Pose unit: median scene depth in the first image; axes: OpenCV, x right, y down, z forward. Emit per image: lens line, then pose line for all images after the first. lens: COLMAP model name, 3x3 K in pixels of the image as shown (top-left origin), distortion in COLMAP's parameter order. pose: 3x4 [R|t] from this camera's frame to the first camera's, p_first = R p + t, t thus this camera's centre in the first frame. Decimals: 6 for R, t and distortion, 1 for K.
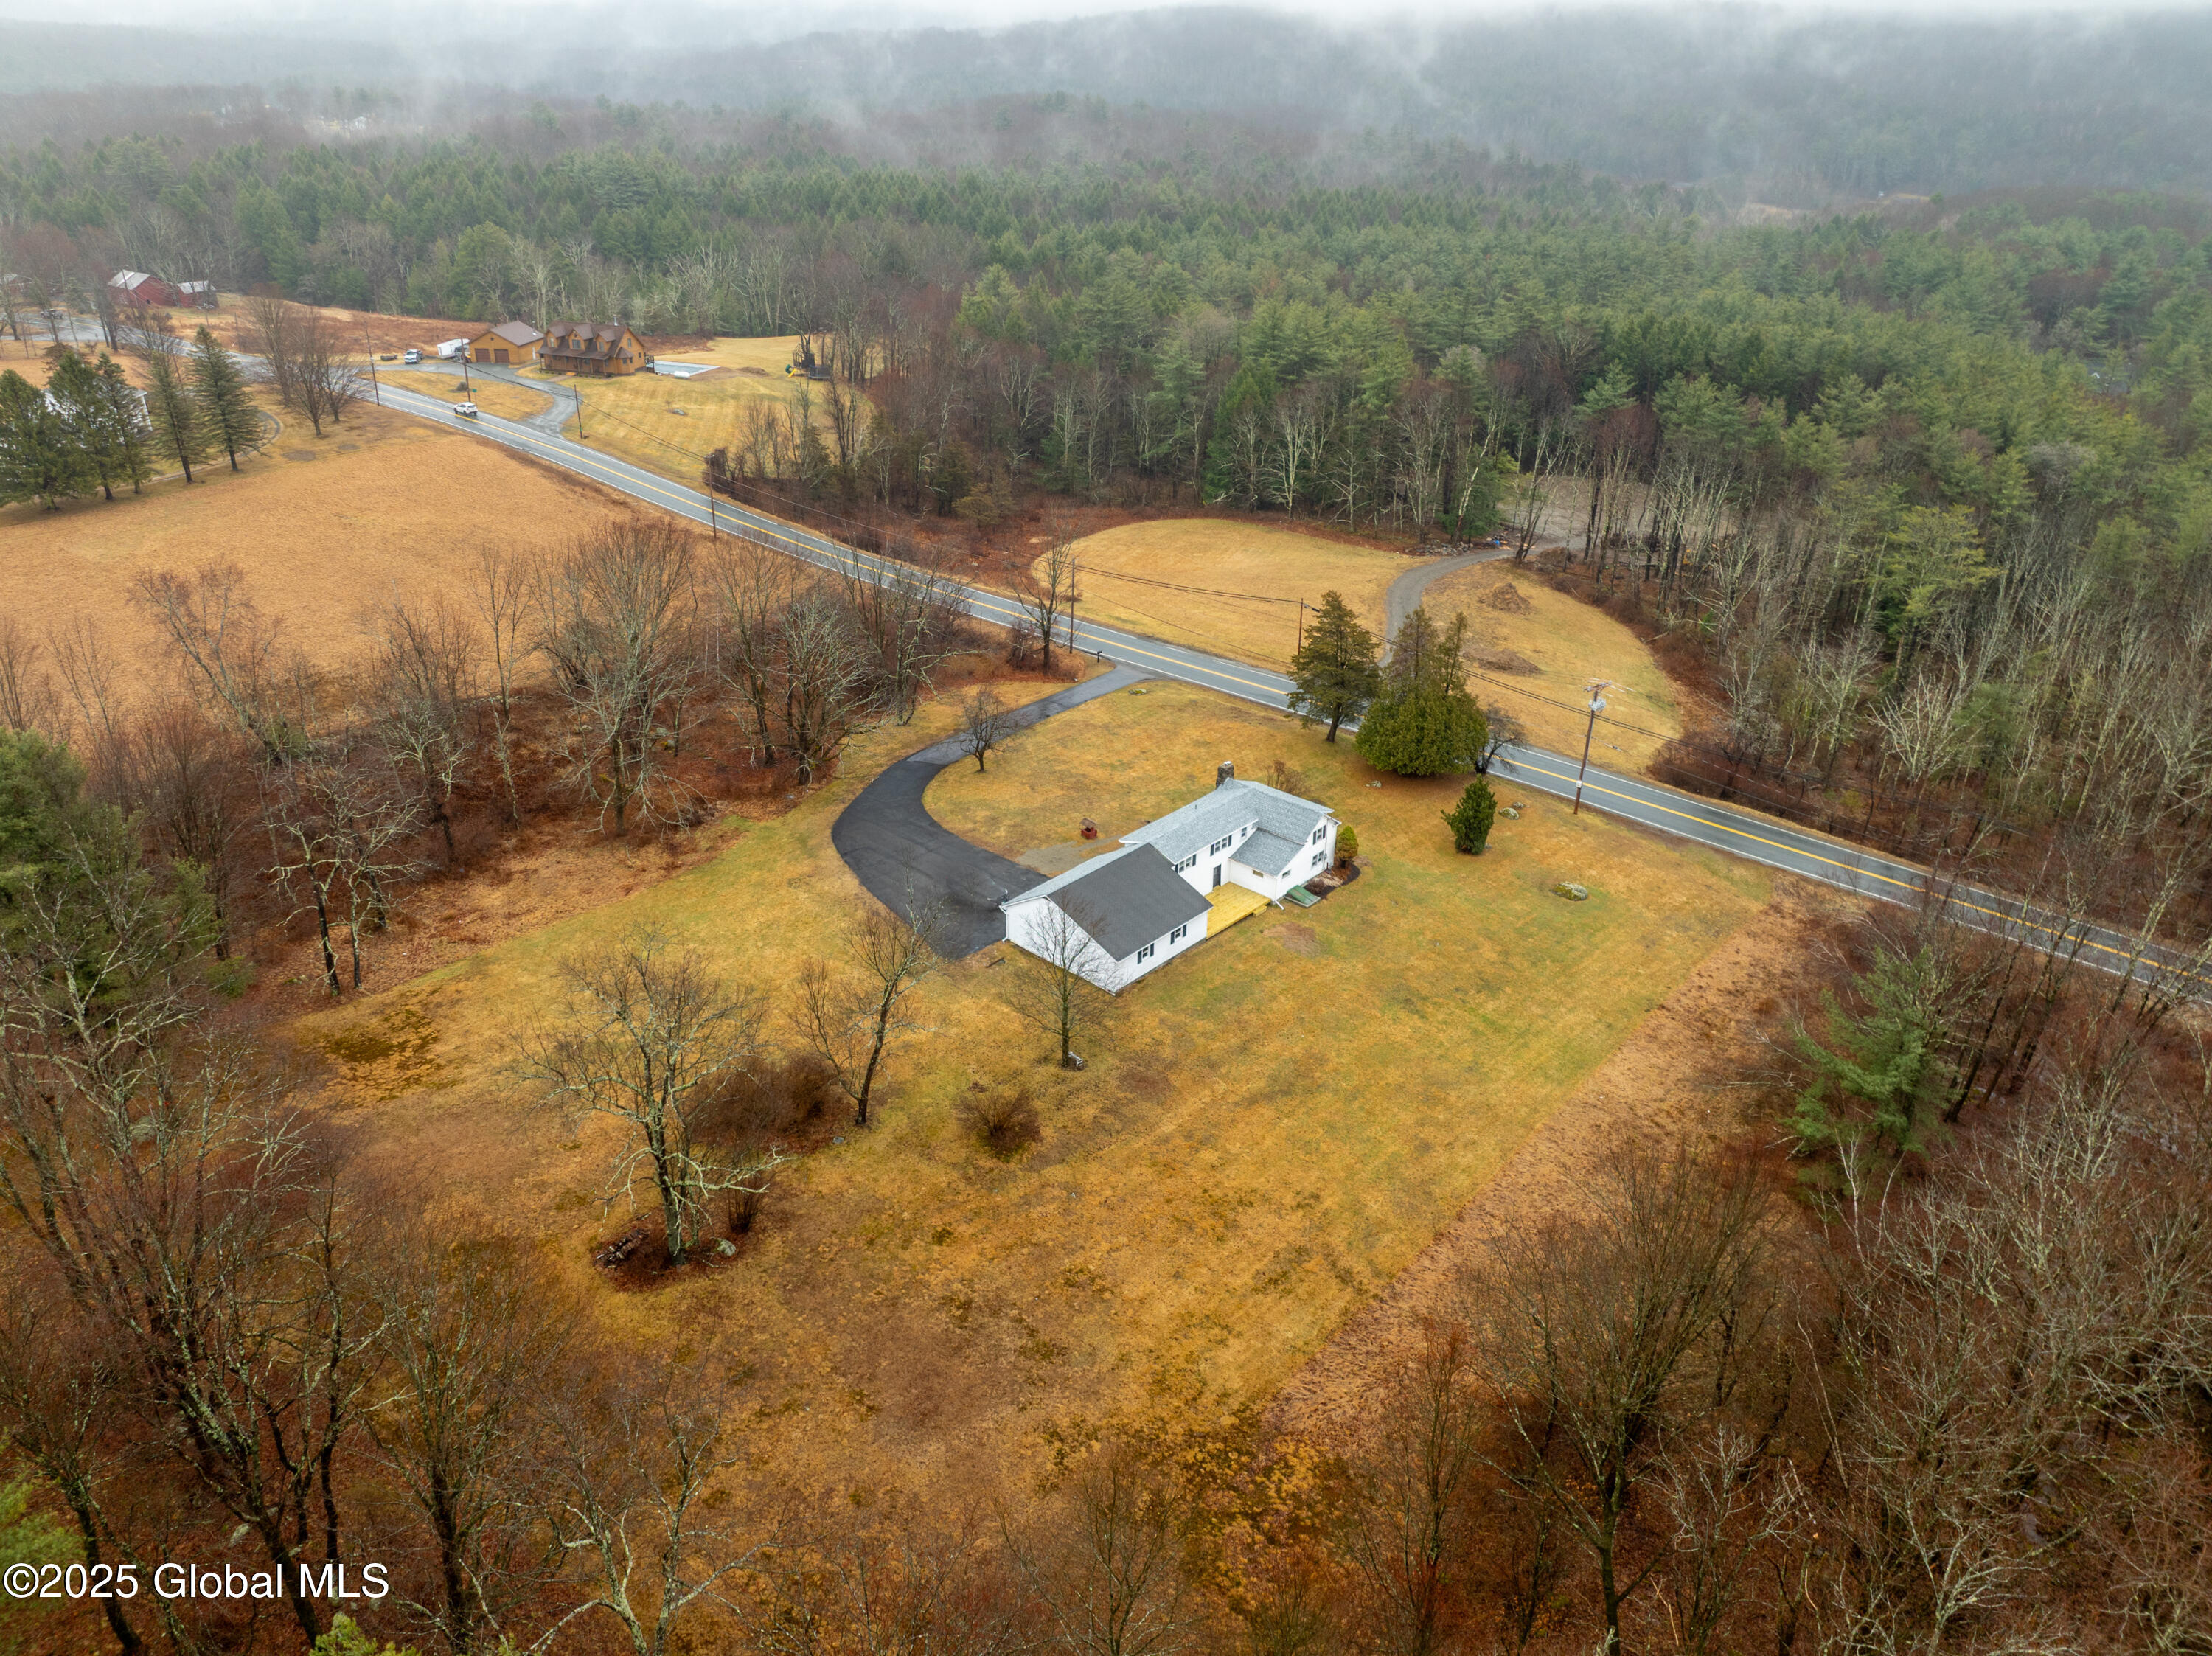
lens RADIAL K [[1560.3, 0, 1106.0], [0, 1560.3, 828.0], [0, 0, 1]] dist [-0.015622, -0.031562]
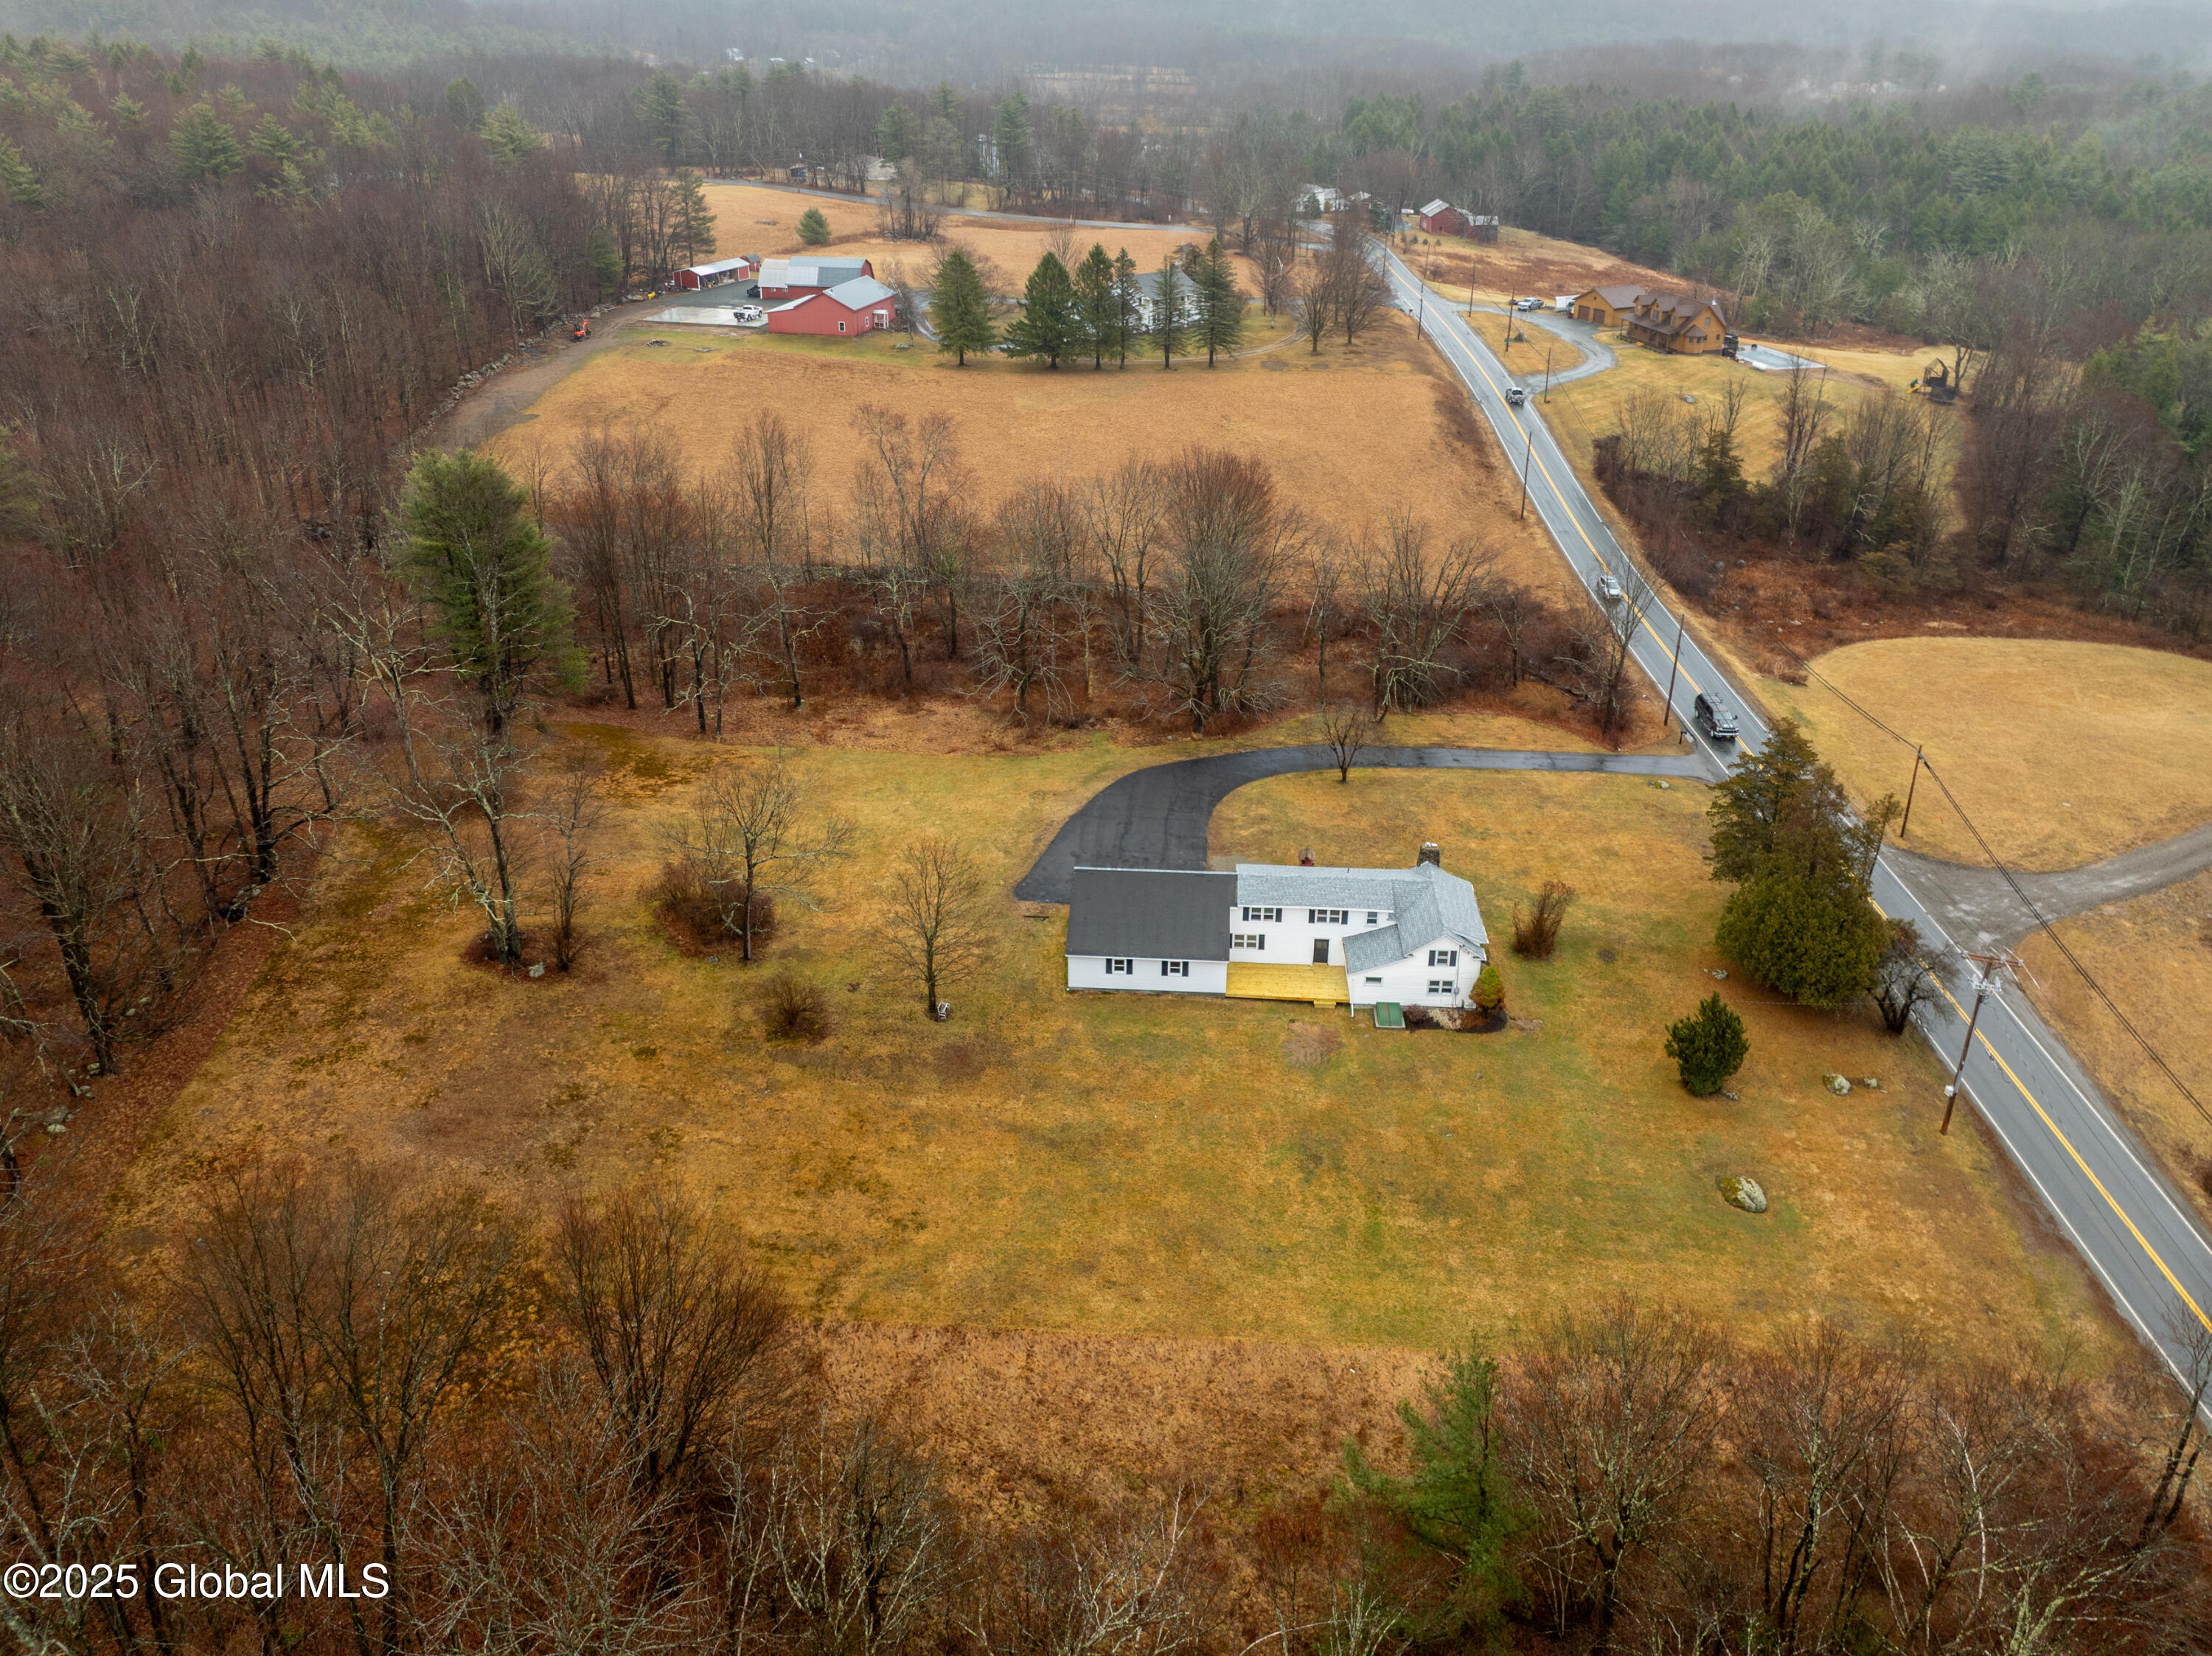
lens RADIAL K [[1662.0, 0, 1100.8], [0, 1662.0, 782.9], [0, 0, 1]] dist [-0.008296, -0.057480]
pose [[0.615677, 0.332694, -0.714323, 0.610811], [-0.353725, 0.926723, 0.126743, -0.126248], [0.704146, 0.174641, 0.688244, 0.264117]]
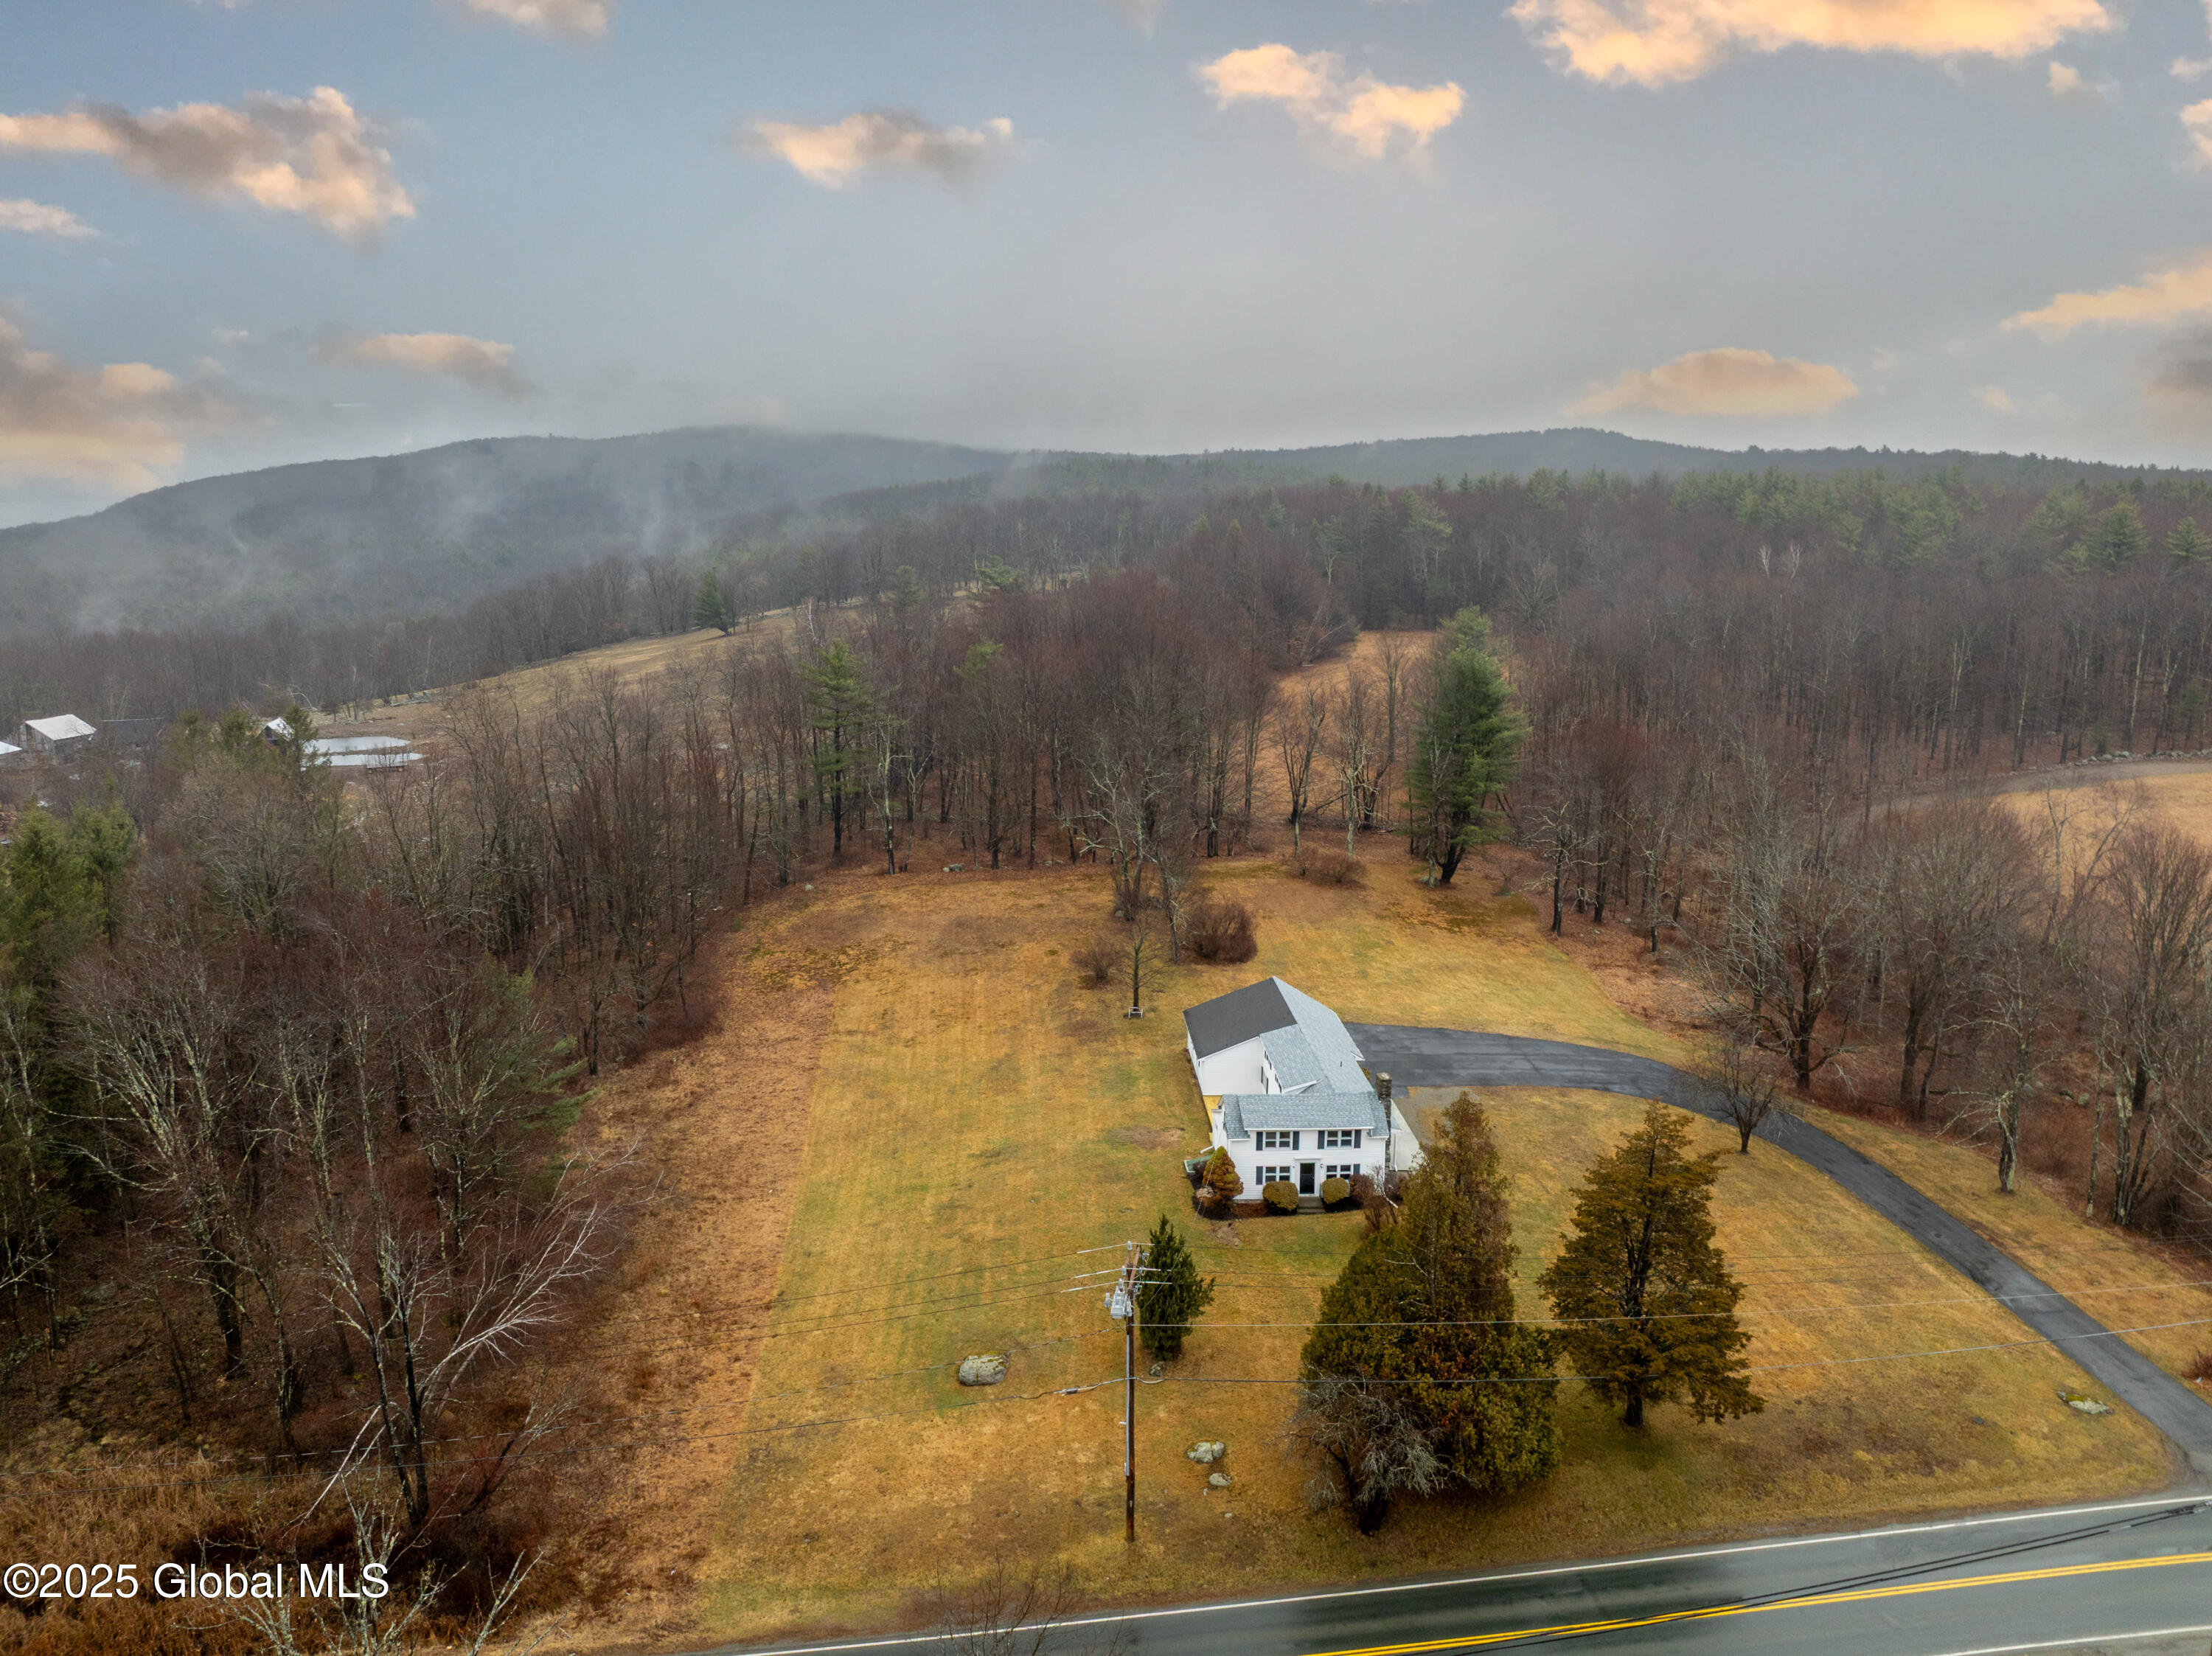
lens RADIAL K [[1561.3, 0, 1106.0], [0, 1561.3, 828.0], [0, 0, 1]] dist [-0.043609, 0.021322]
pose [[-0.708508, 0.122269, -0.695030, 0.688777], [-0.332678, 0.810706, 0.481747, -0.459816], [0.622368, 0.572543, -0.533716, 1.282041]]
